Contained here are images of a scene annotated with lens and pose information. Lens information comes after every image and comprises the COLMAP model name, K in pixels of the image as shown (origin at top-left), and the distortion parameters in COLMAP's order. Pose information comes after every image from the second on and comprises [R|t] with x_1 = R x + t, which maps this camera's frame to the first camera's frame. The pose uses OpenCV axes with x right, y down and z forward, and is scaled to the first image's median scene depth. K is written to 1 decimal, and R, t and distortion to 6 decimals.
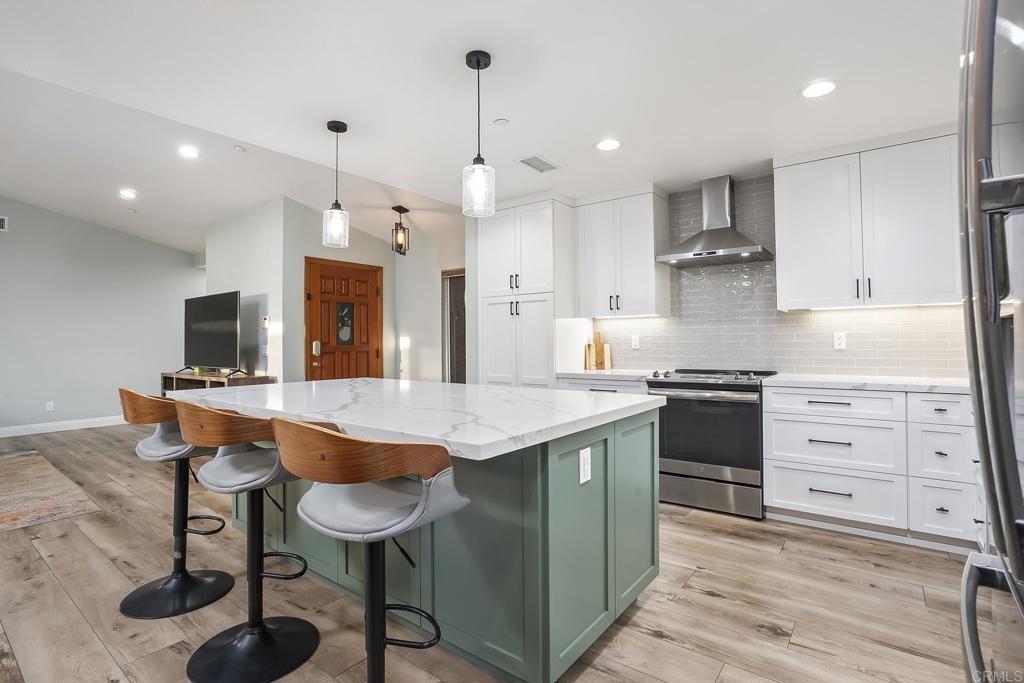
lens RADIAL K [[485.2, 0, 512.0], [0, 485.2, 341.5], [0, 0, 1]] dist [-0.024257, 0.000875]
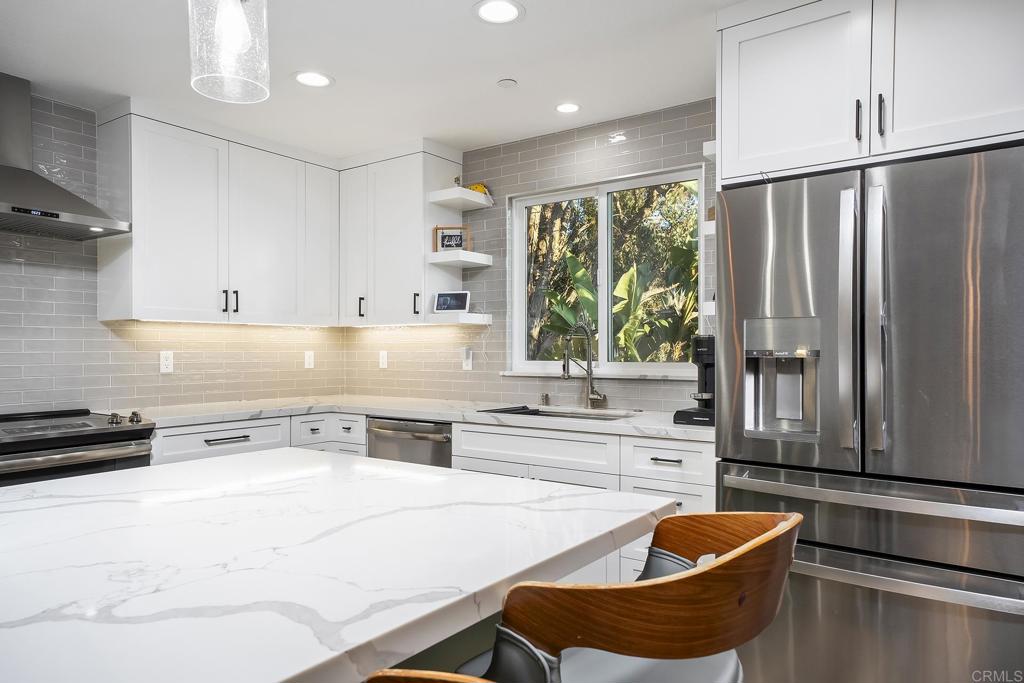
lens RADIAL K [[684.7, 0, 501.3], [0, 684.7, 344.2], [0, 0, 1]] dist [0.047928, 0.000326]
pose [[-0.017336, 0.021293, 0.999623, -0.483786], [0.009178, 0.999734, -0.021136, -0.002196], [-0.999808, 0.008808, -0.017527, 0.500141]]
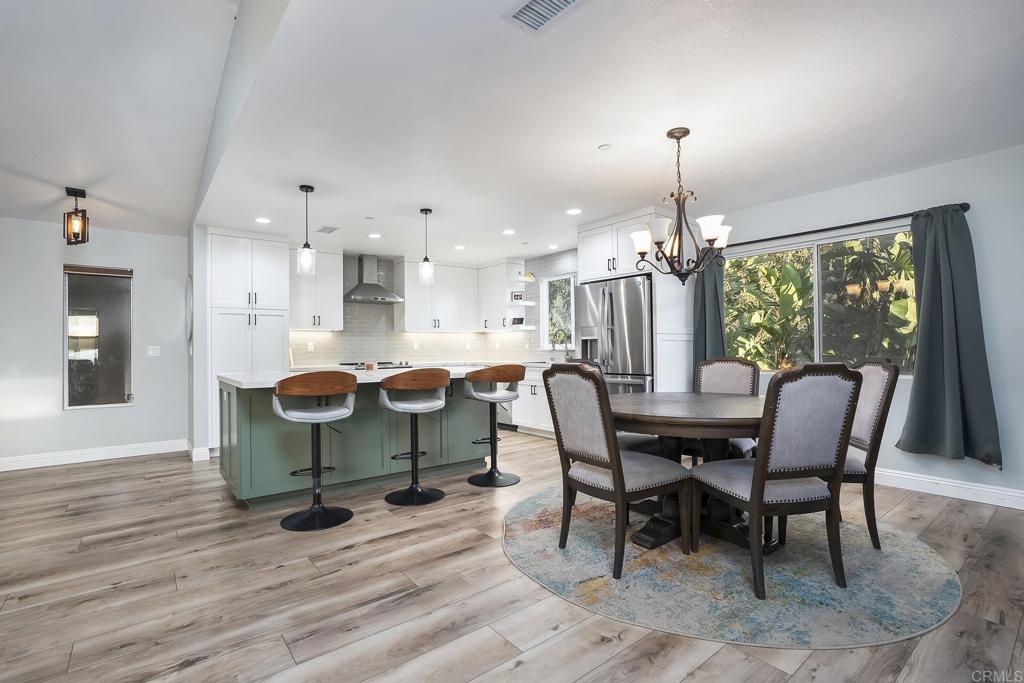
lens RADIAL K [[477.7, 0, 512.0], [0, 477.7, 341.5], [0, 0, 1]] dist [-0.015900, 0.000120]
pose [[0.243455, 0.021845, 0.969666, -1.344362], [0.016095, 0.999518, -0.026558, 0.042870], [-0.969779, 0.022073, 0.242986, 0.075605]]
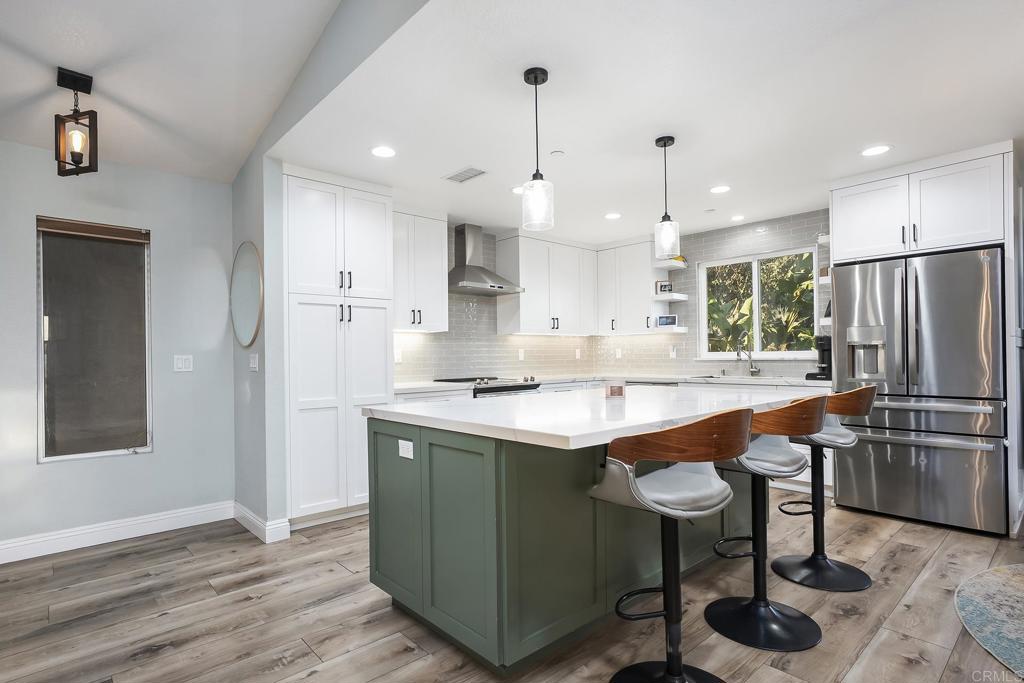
lens RADIAL K [[521.5, 0, 513.0], [0, 521.5, 351.2], [0, 0, 1]] dist [-0.001614, 0.002170]
pose [[0.174696, 0.017883, 0.984460, -1.048112], [0.017686, 0.999617, -0.021297, 0.023959], [-0.984464, 0.021132, 0.174313, 0.767876]]
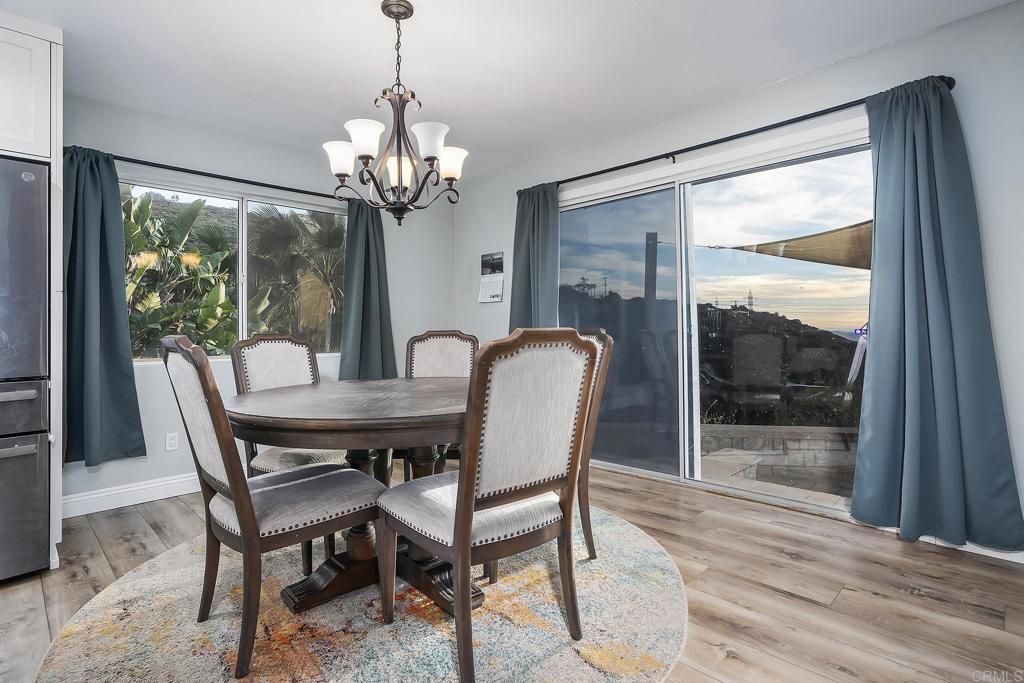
lens RADIAL K [[517.8, 0, 516.4], [0, 517.8, 320.8], [0, 0, 1]] dist [-0.022217, 0.017234]
pose [[-0.990905, 0.025794, 0.132070, -0.634225], [0.024972, 0.999657, -0.007882, 0.054083], [-0.132228, -0.004513, -0.991209, 0.638040]]
